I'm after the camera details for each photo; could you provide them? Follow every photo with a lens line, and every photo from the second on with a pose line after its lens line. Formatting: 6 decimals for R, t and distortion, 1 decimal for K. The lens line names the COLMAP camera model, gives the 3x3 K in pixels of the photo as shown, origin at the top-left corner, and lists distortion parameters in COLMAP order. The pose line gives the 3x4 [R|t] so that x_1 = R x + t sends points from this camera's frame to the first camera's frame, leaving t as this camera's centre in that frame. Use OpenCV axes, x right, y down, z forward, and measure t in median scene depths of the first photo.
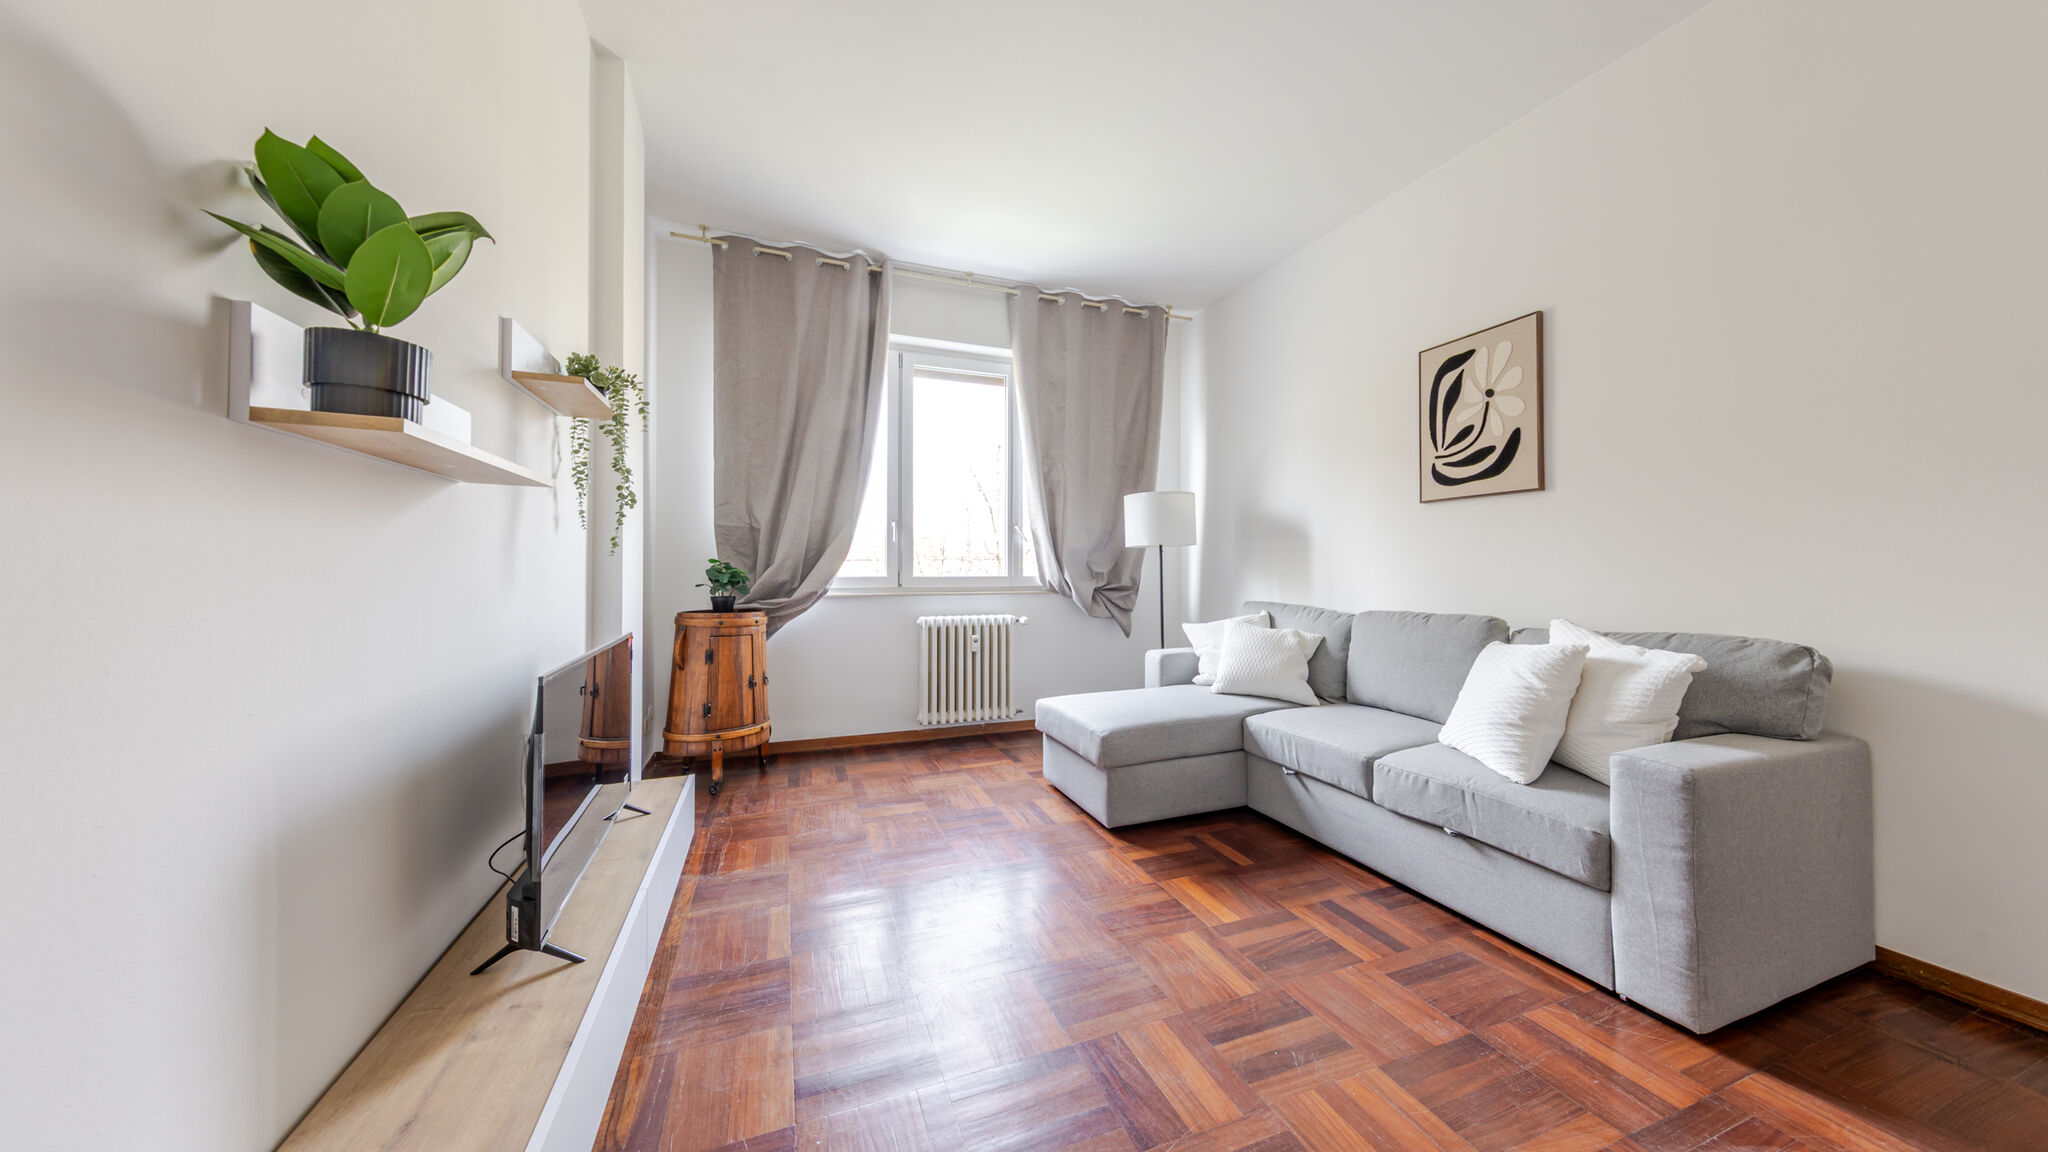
lens RADIAL K [[639.0, 0, 1017.0], [0, 639.0, 562.3], [0, 0, 1]] dist [0.011528, -0.002625]
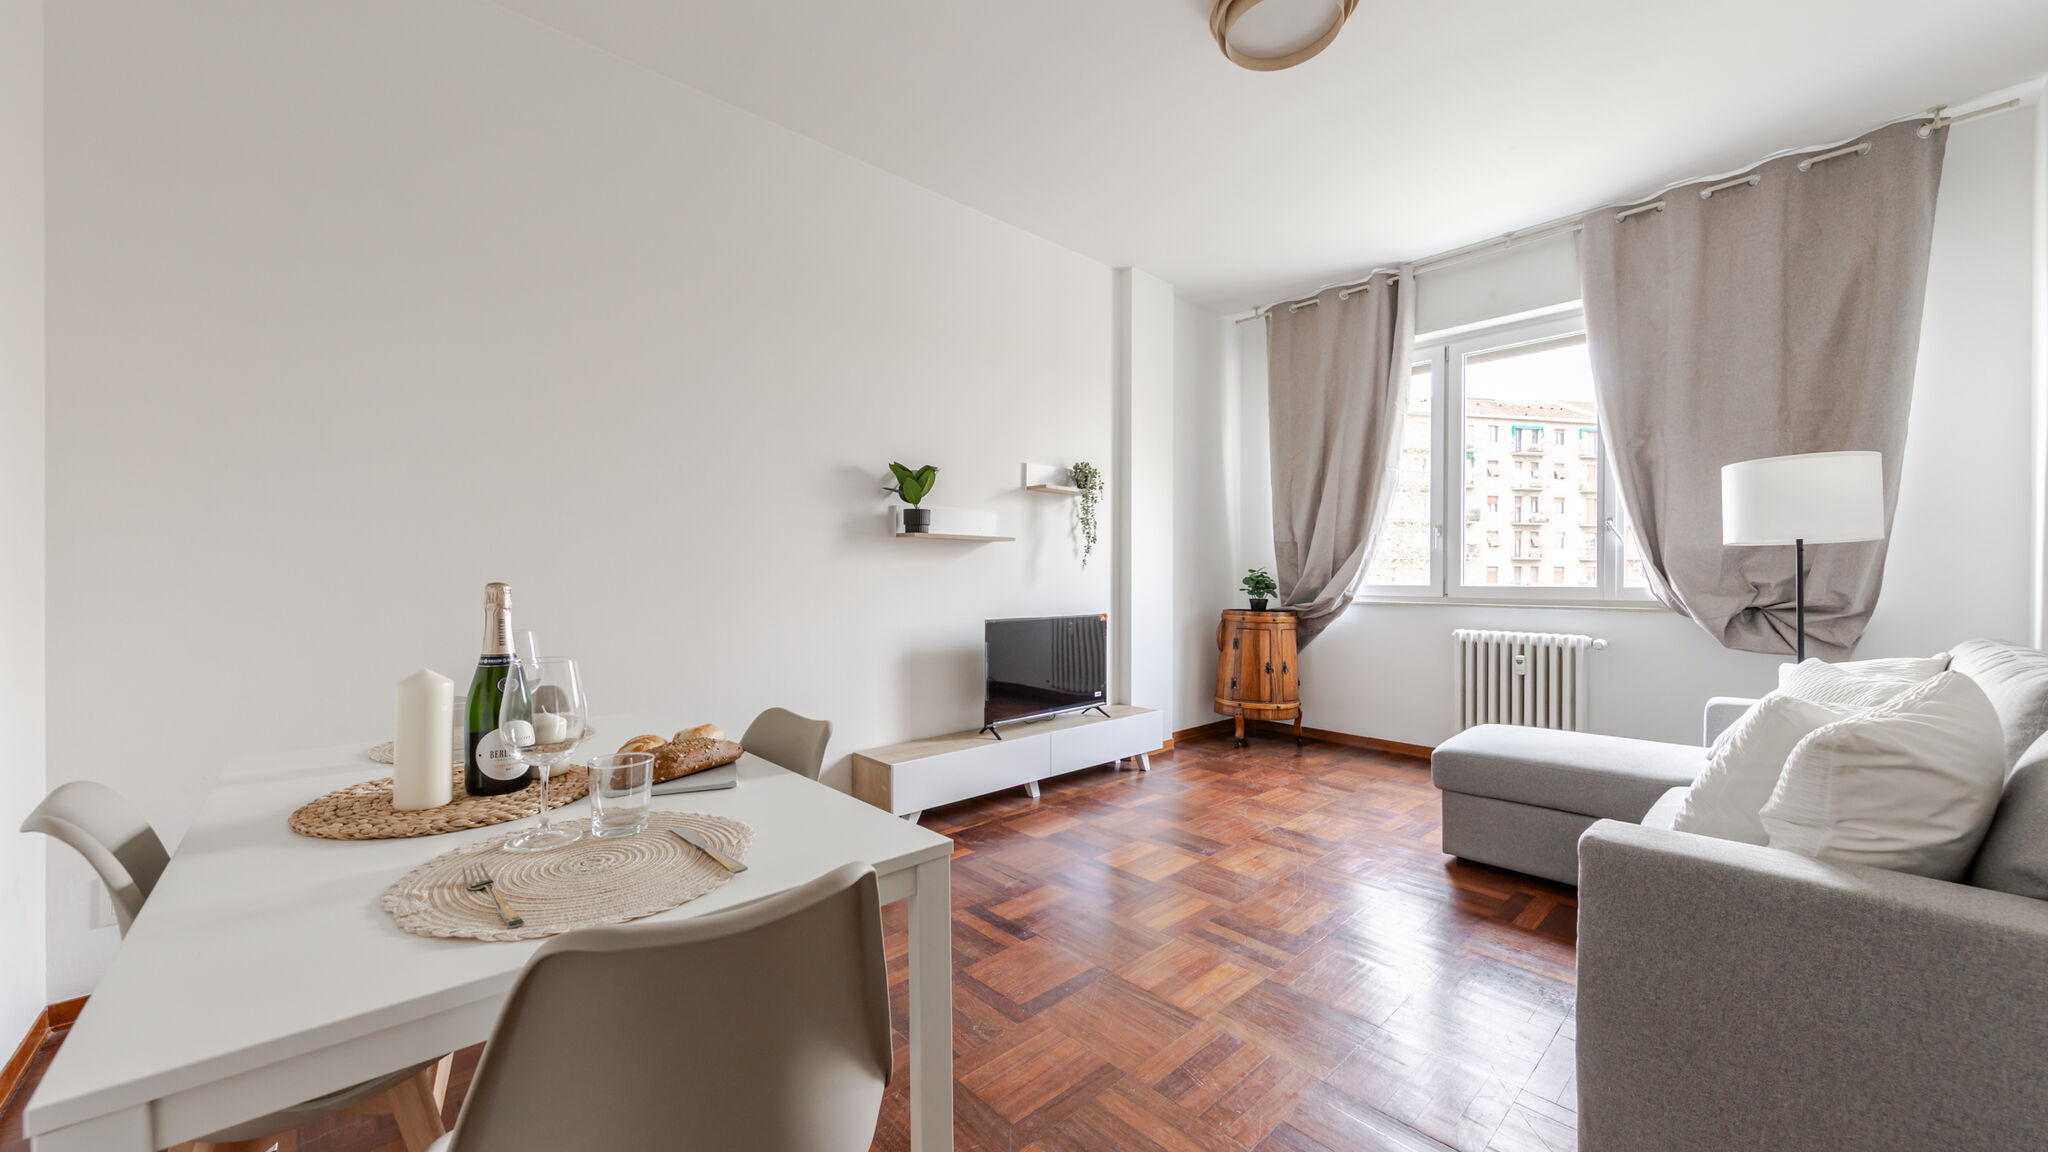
lens RADIAL K [[761.9, 0, 1020.5], [0, 761.9, 575.6], [0, 0, 1]] dist [0.000008, -0.000055]
pose [[0.366838, -0.000217, -0.930285, 0.870673], [0.009130, 0.999953, 0.003366, -0.002054], [0.930240, -0.009728, 0.366823, 0.012664]]
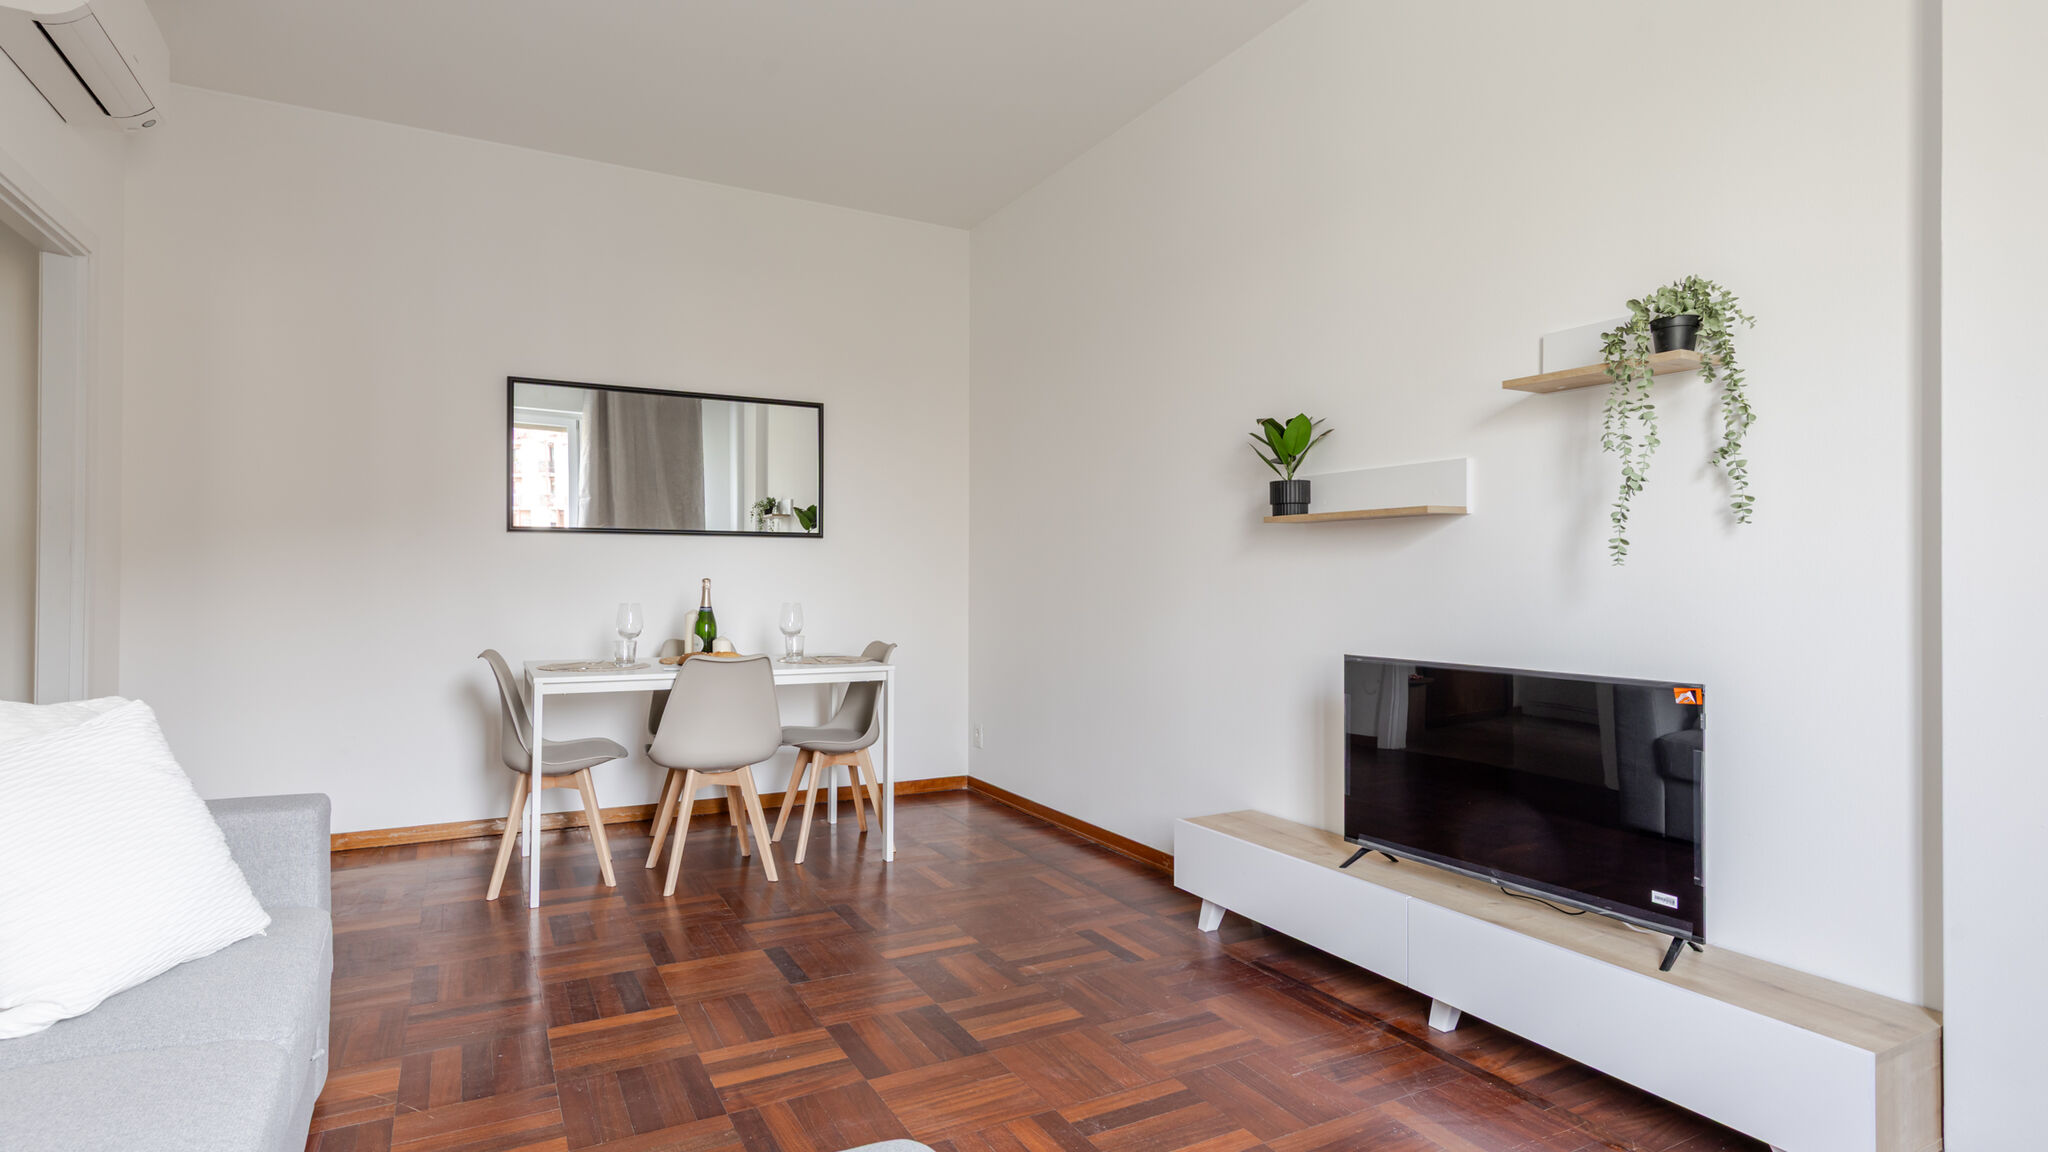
lens RADIAL K [[996.4, 0, 1019.1], [0, 996.4, 577.4], [0, 0, 1]] dist [-0.003404, -0.000138]
pose [[-0.992908, -0.006959, -0.118682, 0.115379], [-0.005938, 0.999942, -0.008952, 0.012242], [0.118737, -0.008184, -0.992892, 1.315924]]
